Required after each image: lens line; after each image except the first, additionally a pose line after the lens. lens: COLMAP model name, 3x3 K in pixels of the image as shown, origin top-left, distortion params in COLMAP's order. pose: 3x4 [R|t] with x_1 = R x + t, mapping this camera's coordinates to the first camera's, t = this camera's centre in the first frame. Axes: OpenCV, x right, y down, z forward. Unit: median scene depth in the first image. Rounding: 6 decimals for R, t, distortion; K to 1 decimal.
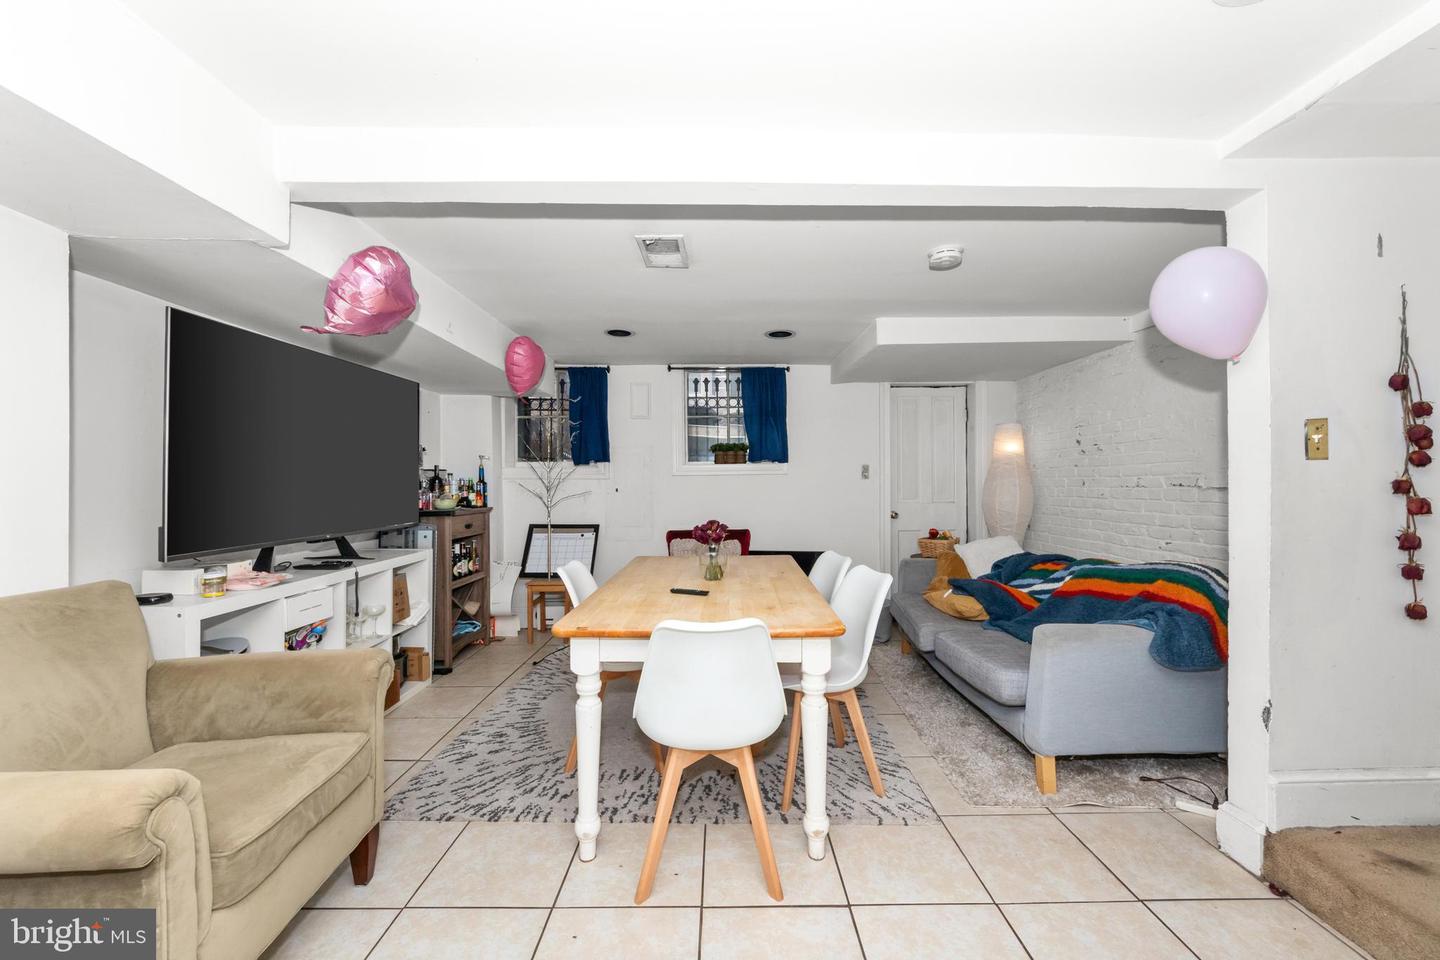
lens RADIAL K [[548.3, 0, 724.3], [0, 548.3, 484.6], [0, 0, 1]] dist [-0.003496, -0.000331]
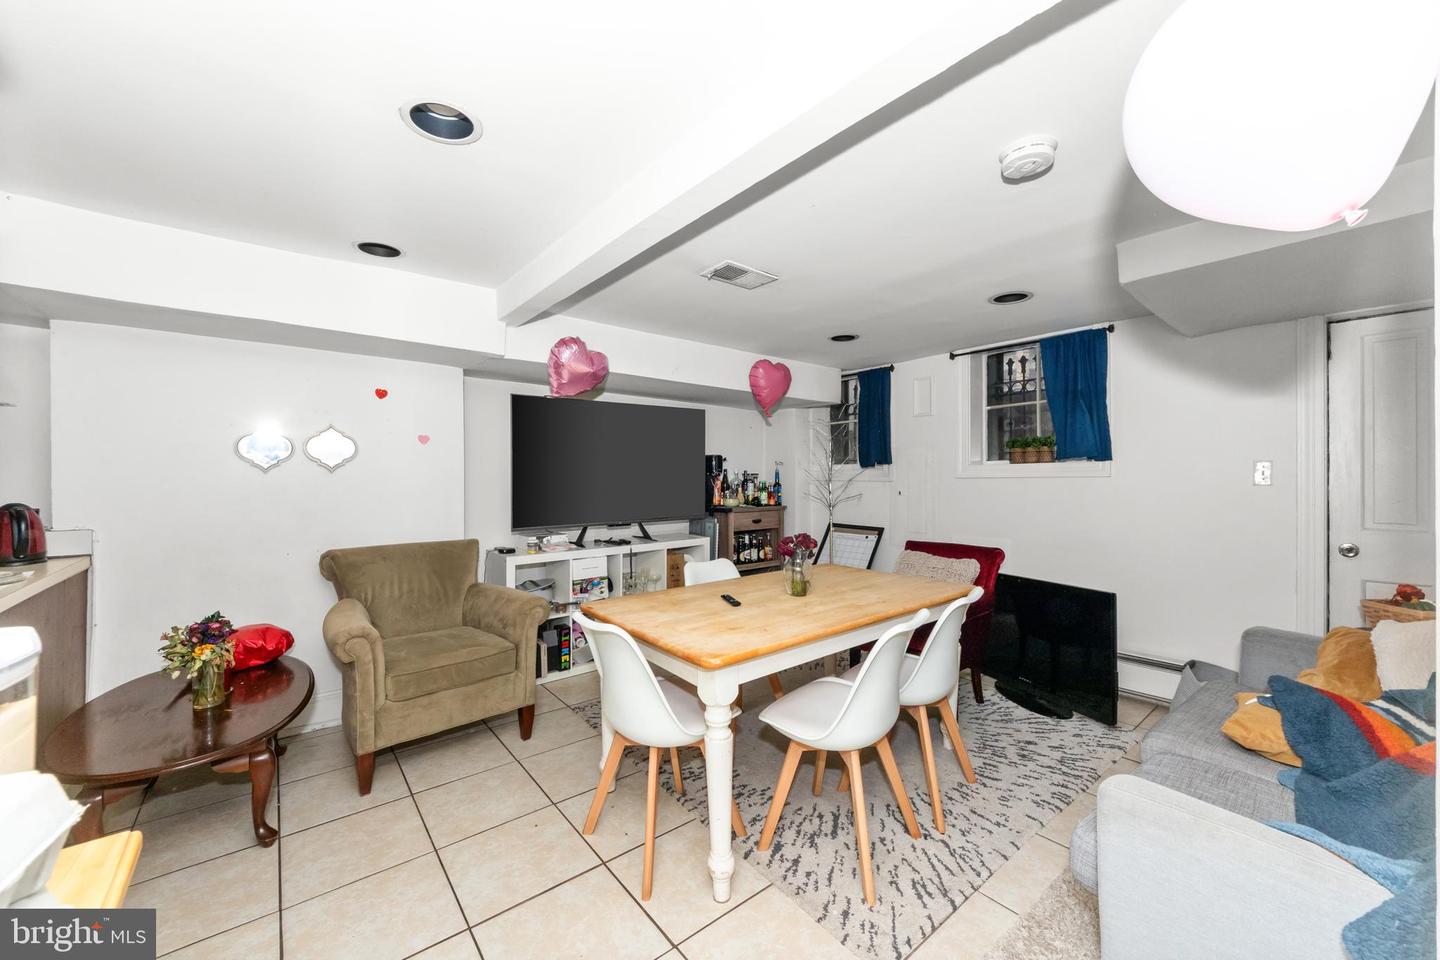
lens RADIAL K [[548.3, 0, 720.8], [0, 548.3, 474.9], [0, 0, 1]] dist [-0.003496, -0.000331]
pose [[0.617548, -0.002271, -0.786530, 0.402537], [0.000495, 0.999997, -0.002499, -0.021450], [0.786533, 0.001154, 0.617547, 0.182795]]
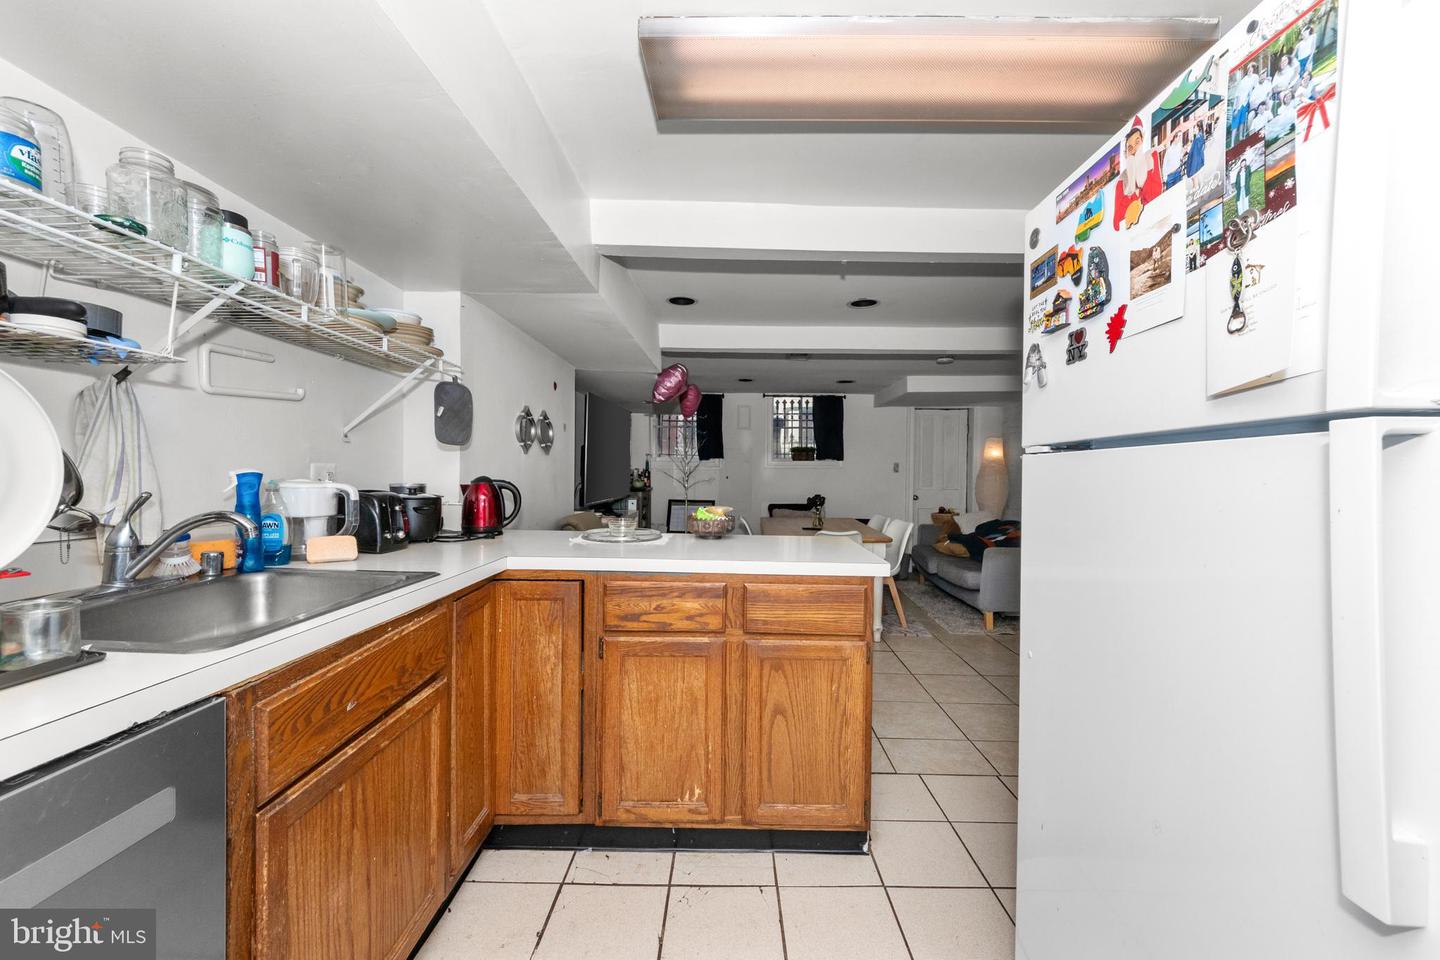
lens RADIAL K [[548.3, 0, 727.6], [0, 548.3, 476.9], [0, 0, 1]] dist [-0.003496, -0.000331]
pose [[0.999220, 0.014785, -0.036608, -0.155749], [-0.014510, 0.999865, 0.007772, -0.003314], [0.036718, -0.007235, 0.999299, -0.536511]]
